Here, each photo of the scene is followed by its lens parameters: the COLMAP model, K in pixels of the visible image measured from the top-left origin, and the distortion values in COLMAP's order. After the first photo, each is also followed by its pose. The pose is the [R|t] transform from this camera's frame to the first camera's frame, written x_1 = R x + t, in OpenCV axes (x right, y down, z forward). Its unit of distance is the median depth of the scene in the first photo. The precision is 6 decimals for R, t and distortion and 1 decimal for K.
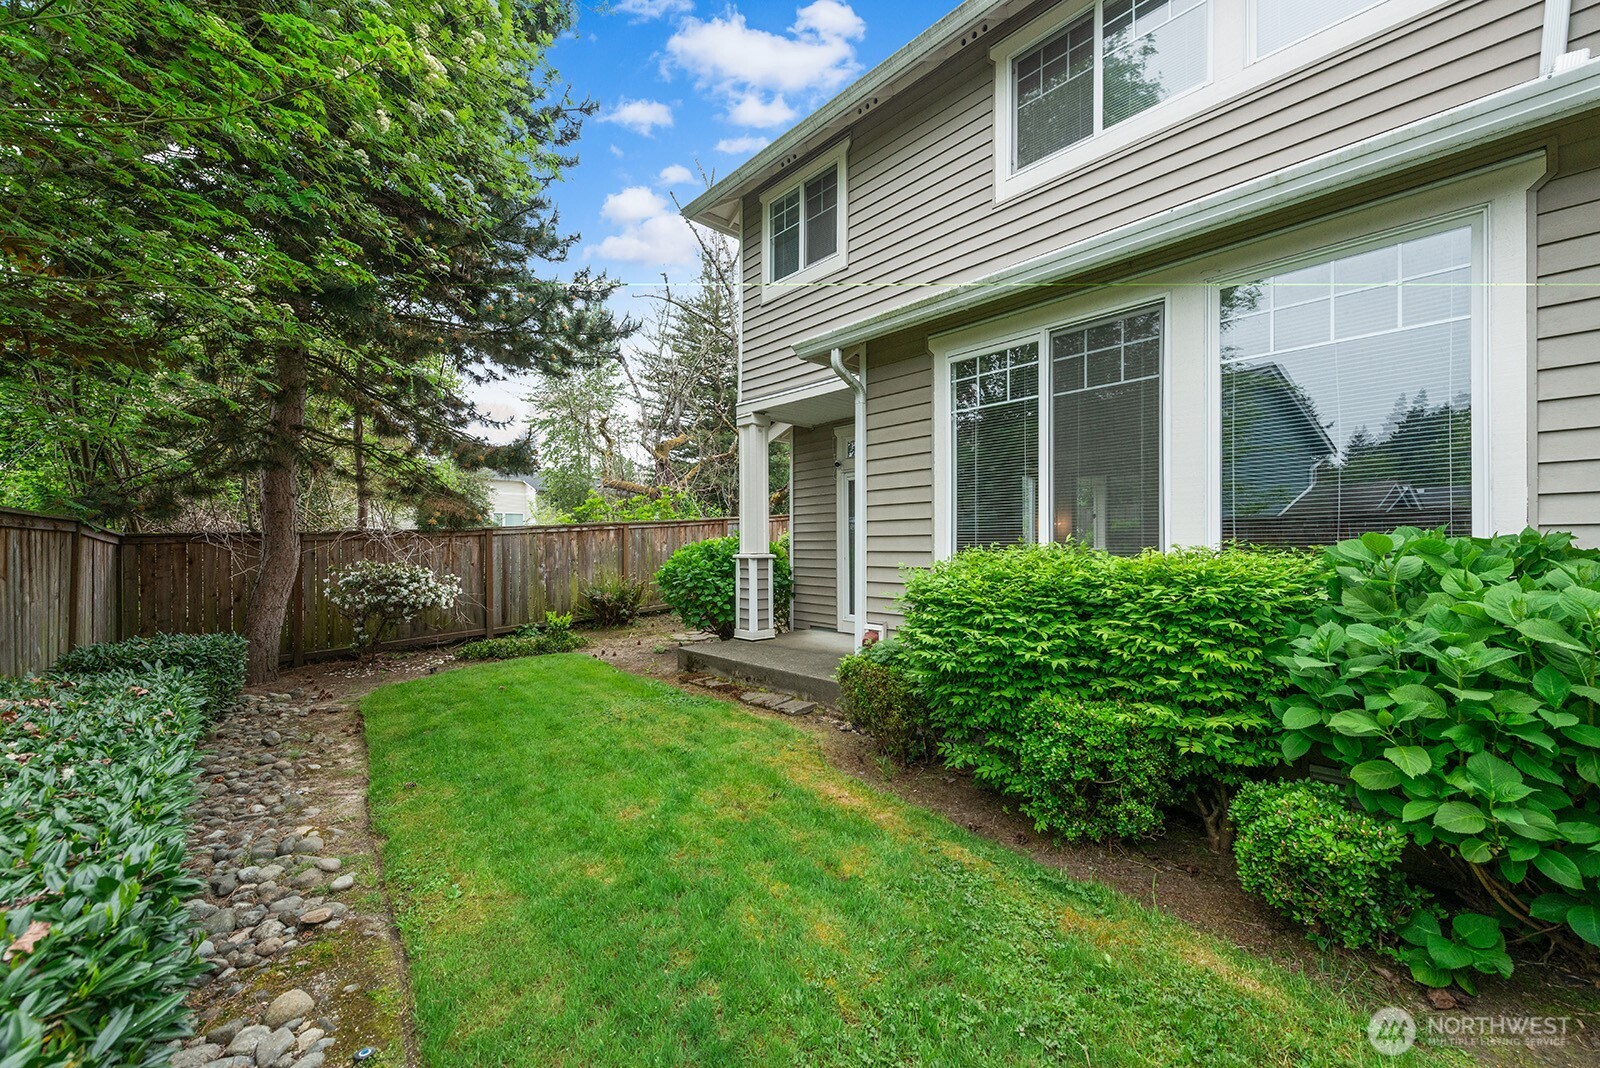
lens RADIAL K [[621.8, 0, 803.5], [0, 621.8, 545.9], [0, 0, 1]] dist [0.001854, -0.000317]
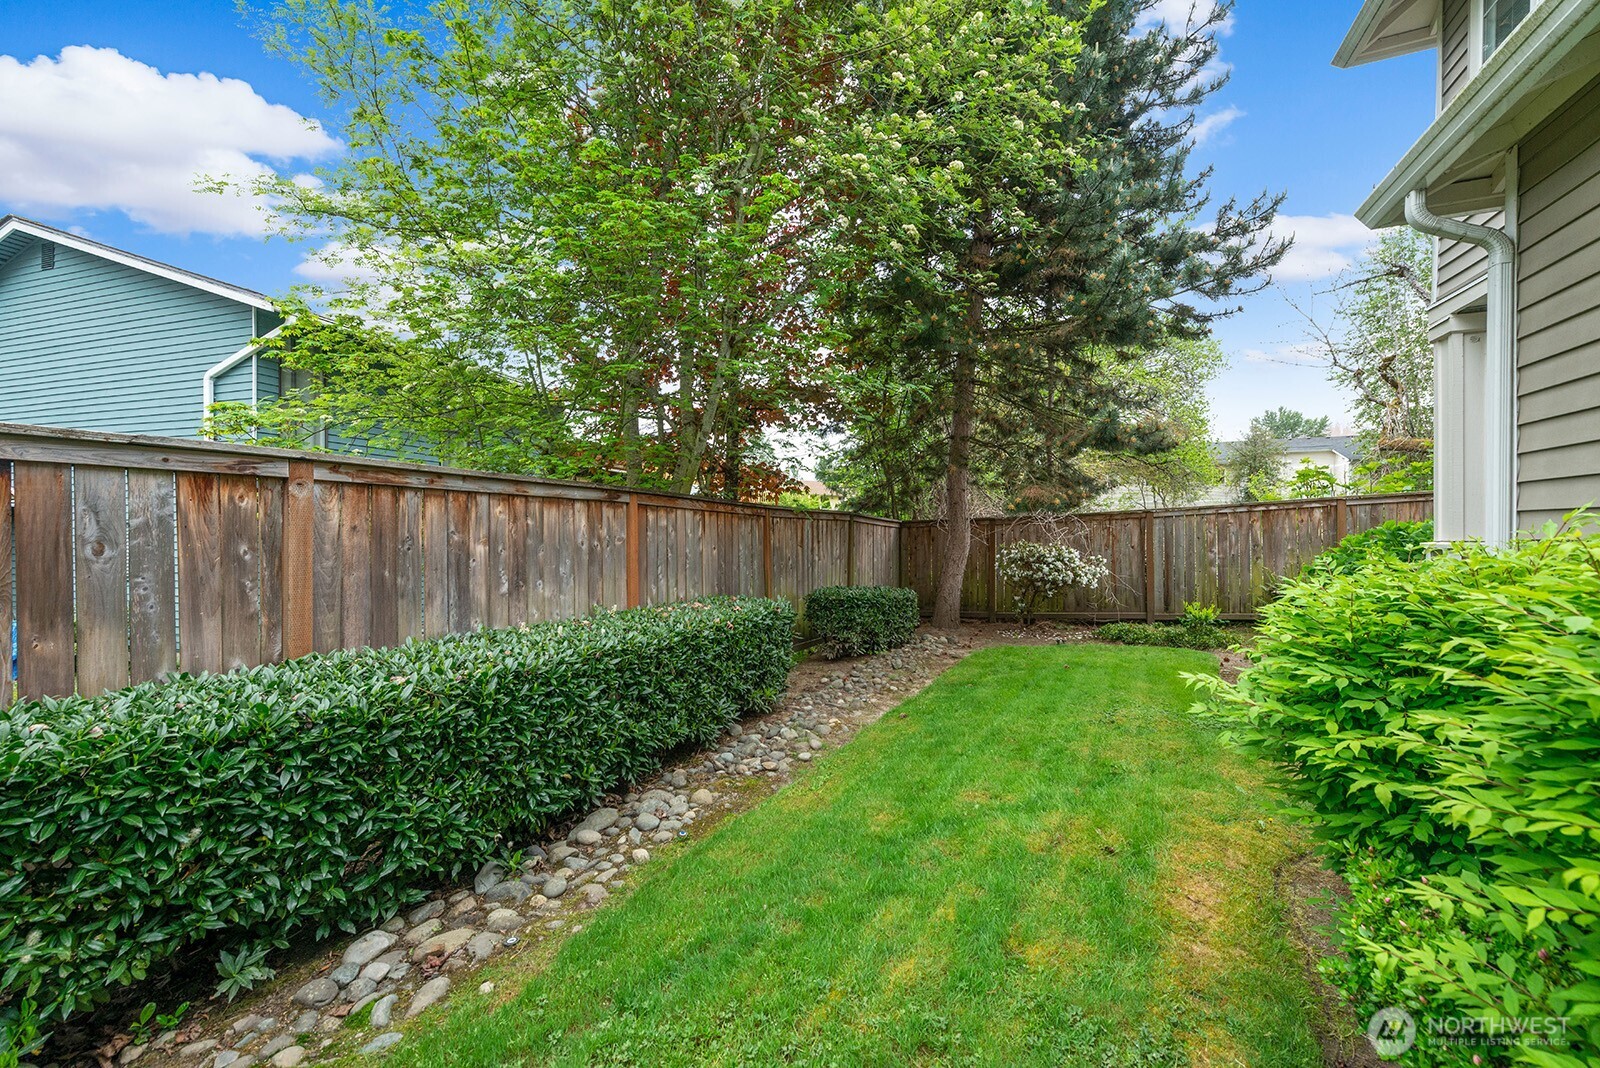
lens RADIAL K [[621.8, 0, 801.1], [0, 621.8, 528.1], [0, 0, 1]] dist [0.001854, -0.000317]
pose [[0.400746, 0.000600, -0.916189, 0.372999], [-0.001604, 0.999999, -0.000046, 0.000740], [0.916188, 0.001488, 0.400746, 0.248010]]
